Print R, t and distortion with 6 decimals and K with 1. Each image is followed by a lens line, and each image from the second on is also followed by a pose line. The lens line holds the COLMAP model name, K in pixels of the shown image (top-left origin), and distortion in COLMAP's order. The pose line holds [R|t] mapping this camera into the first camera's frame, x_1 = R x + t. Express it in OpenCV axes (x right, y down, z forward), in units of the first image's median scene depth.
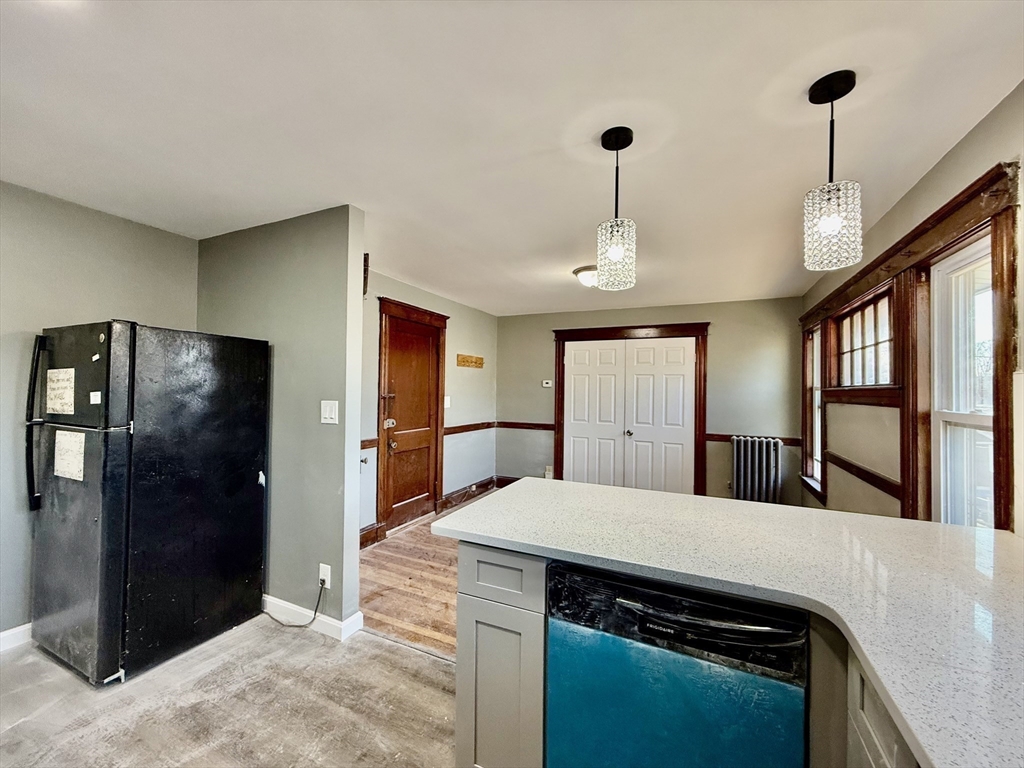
lens RADIAL K [[407.8, 0, 508.6], [0, 407.8, 381.9], [0, 0, 1]] dist [-0.001458, 0.000402]
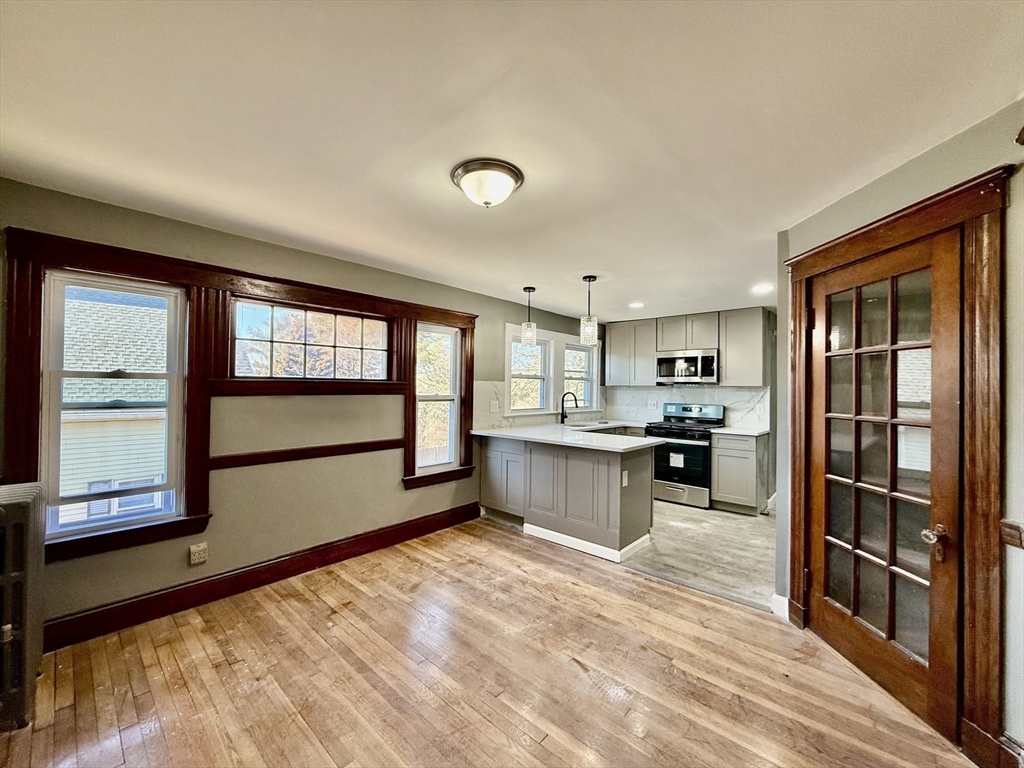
lens RADIAL K [[407.8, 0, 509.4], [0, 407.8, 384.0], [0, 0, 1]] dist [-0.001458, 0.000402]
pose [[-0.956082, -0.022142, 0.292260, 0.006689], [-0.030416, 0.999254, -0.023795, 0.025466], [-0.291516, -0.031639, -0.956043, 1.397859]]
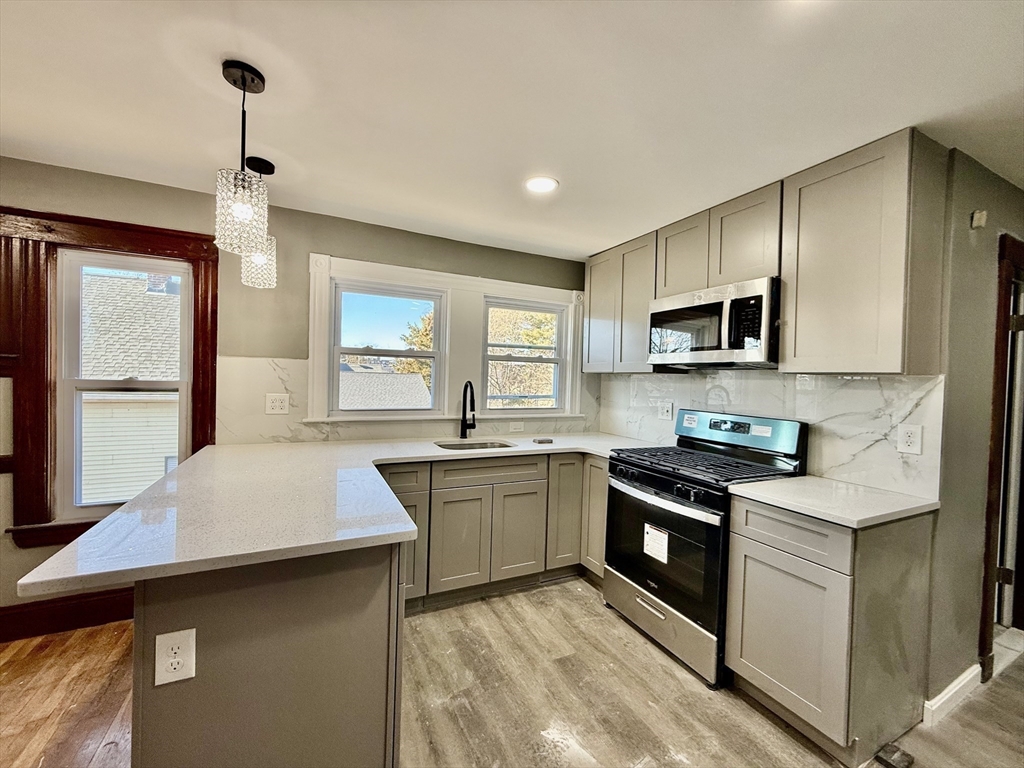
lens RADIAL K [[407.8, 0, 508.9], [0, 407.8, 383.8], [0, 0, 1]] dist [-0.001458, 0.000402]
pose [[-0.781046, -0.045450, 0.622818, -0.311765], [-0.049906, 0.998701, 0.010295, 0.006101], [-0.622476, -0.023042, -0.782299, 0.558223]]
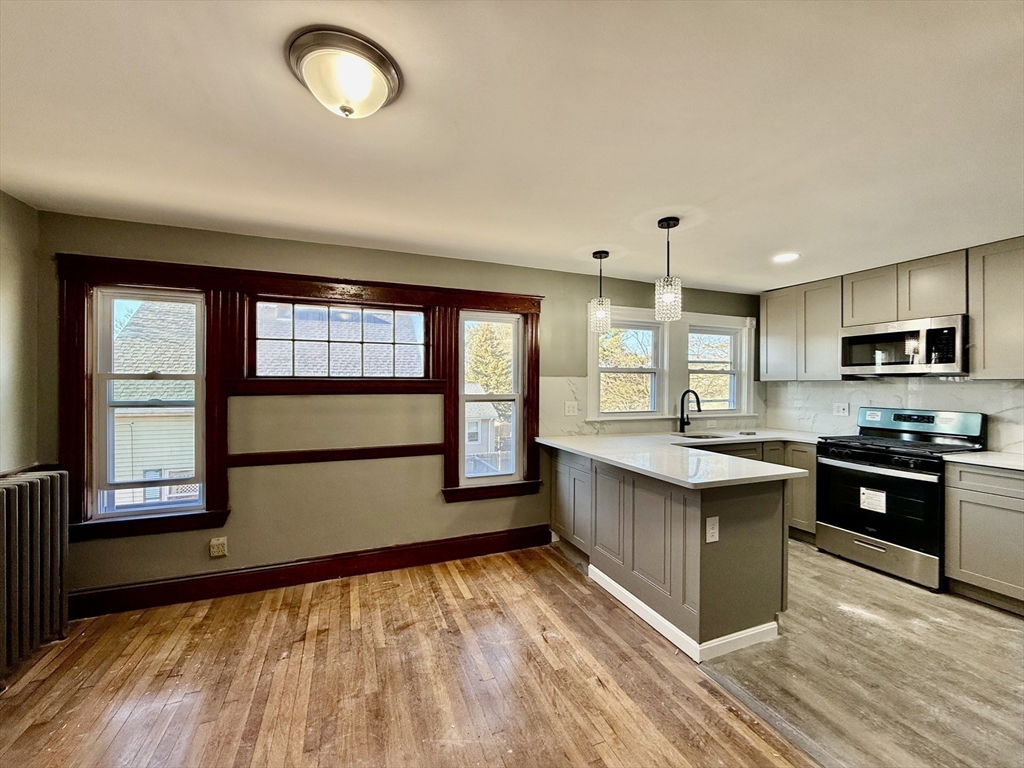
lens RADIAL K [[407.8, 0, 509.0], [0, 407.8, 384.0], [0, 0, 1]] dist [-0.001458, 0.000402]
pose [[-0.730181, -0.016428, 0.683056, -0.150471], [-0.026550, 0.999638, -0.004339, 0.014800], [-0.682737, -0.021303, -0.730353, 1.070875]]
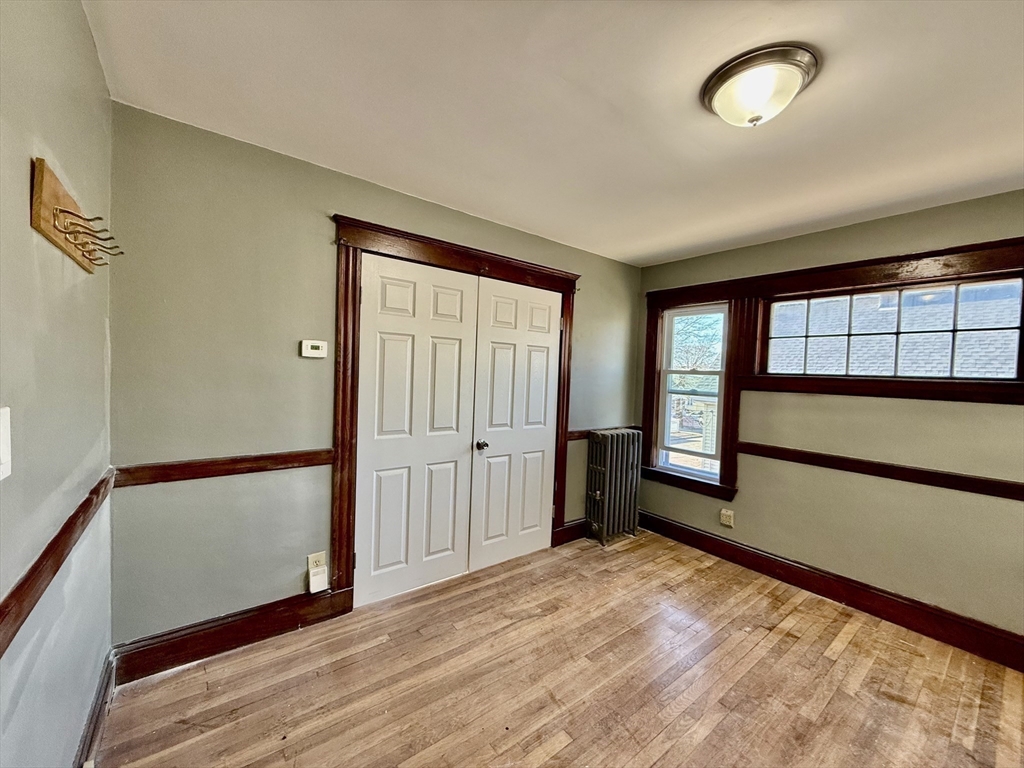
lens RADIAL K [[407.8, 0, 507.9], [0, 407.8, 384.1], [0, 0, 1]] dist [-0.001458, 0.000402]
pose [[0.454122, -0.027750, 0.890507, -0.241547], [-0.047070, 0.997372, 0.055083, 0.011092], [-0.889695, -0.066931, 0.451623, 0.933791]]
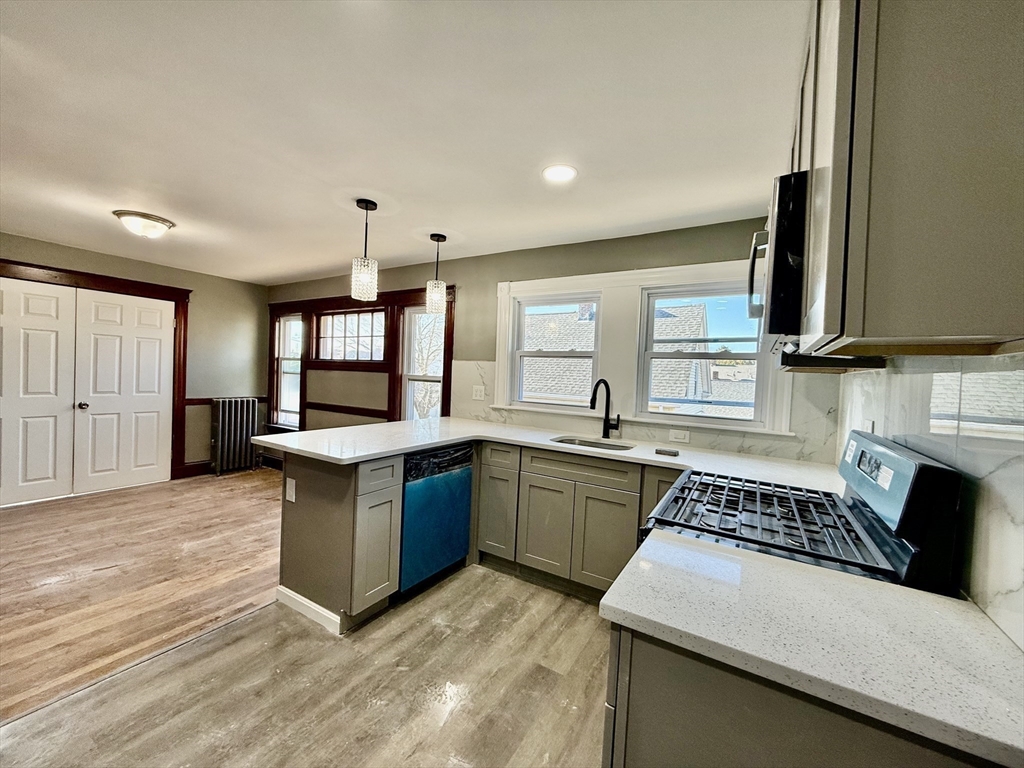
lens RADIAL K [[407.8, 0, 508.5], [0, 407.8, 384.1], [0, 0, 1]] dist [-0.001458, 0.000402]
pose [[0.105898, -0.035287, 0.993751, -0.539509], [-0.058018, 0.997448, 0.041601, 0.000584], [-0.992683, -0.062061, 0.103580, 0.107048]]
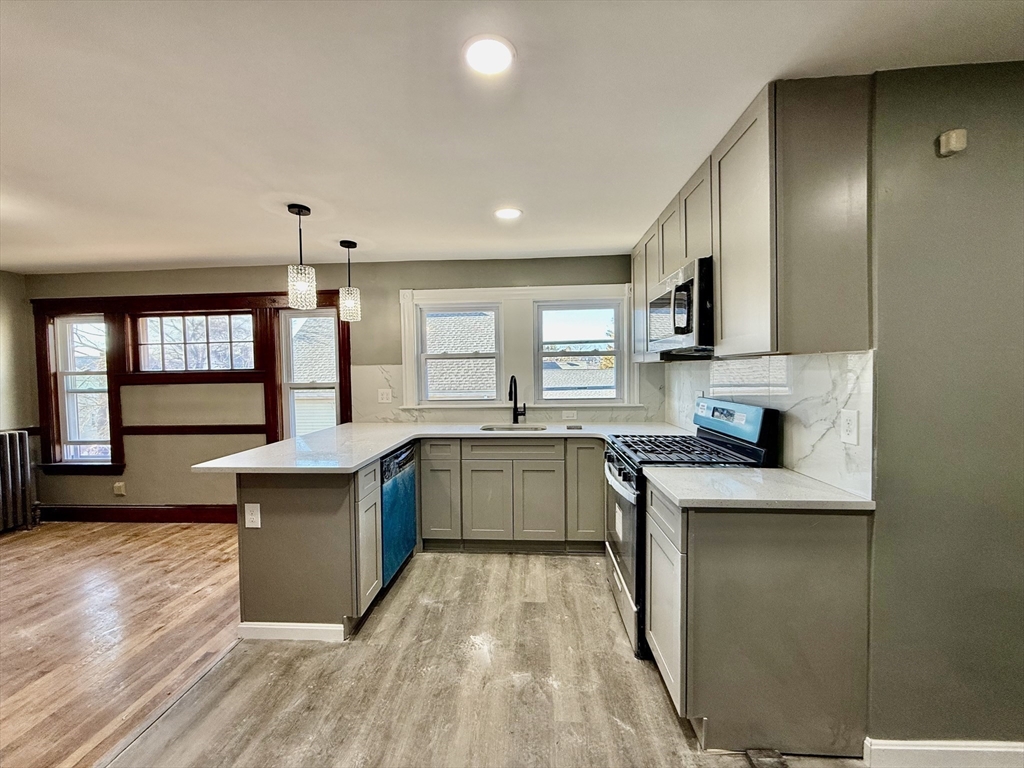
lens RADIAL K [[407.8, 0, 508.5], [0, 407.8, 383.9], [0, 0, 1]] dist [-0.001458, 0.000402]
pose [[-0.371609, -0.036388, 0.927676, -0.620874], [-0.006389, 0.999308, 0.036639, -0.002326], [-0.928367, 0.007688, -0.371584, 0.360971]]
